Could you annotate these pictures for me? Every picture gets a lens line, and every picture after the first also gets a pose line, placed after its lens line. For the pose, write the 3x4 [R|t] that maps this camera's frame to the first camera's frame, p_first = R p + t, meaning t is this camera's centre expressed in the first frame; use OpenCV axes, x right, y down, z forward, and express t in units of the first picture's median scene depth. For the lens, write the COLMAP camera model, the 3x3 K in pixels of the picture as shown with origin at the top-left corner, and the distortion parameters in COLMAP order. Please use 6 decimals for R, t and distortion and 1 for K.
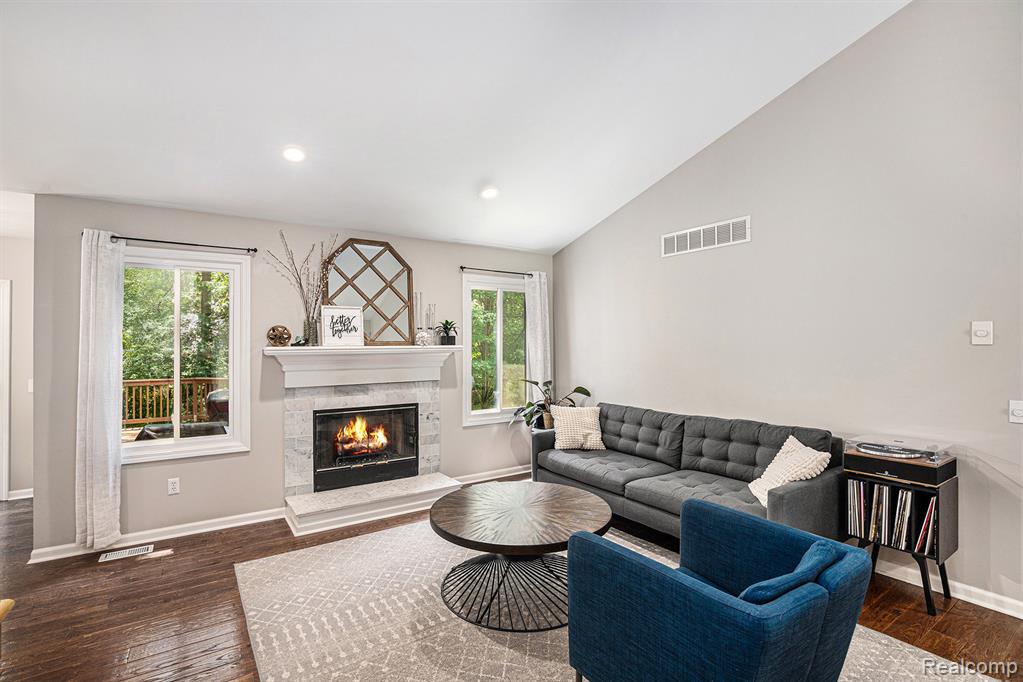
lens RADIAL K [[472.7, 0, 509.6], [0, 472.7, 338.7], [0, 0, 1]] dist [-0.022764, -0.000219]
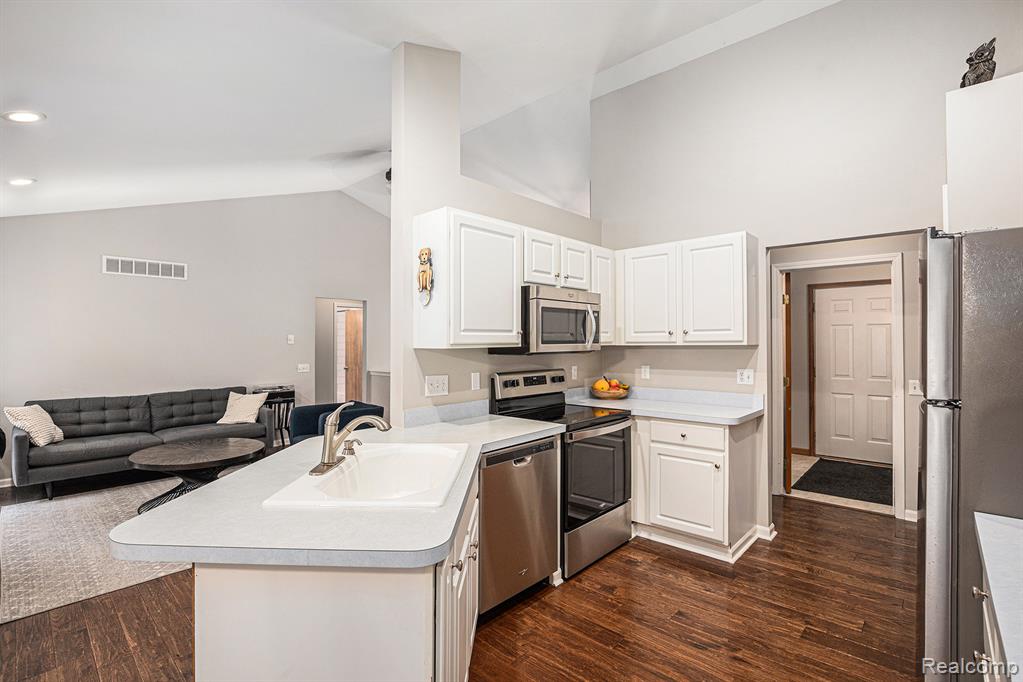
lens RADIAL K [[472.7, 0, 511.4], [0, 472.7, 339.2], [0, 0, 1]] dist [-0.022764, -0.000219]
pose [[-0.229800, 0.003431, 0.973232, -1.259843], [-0.016812, 0.999831, -0.007494, -0.010312], [-0.973093, -0.018084, -0.229703, 0.272034]]
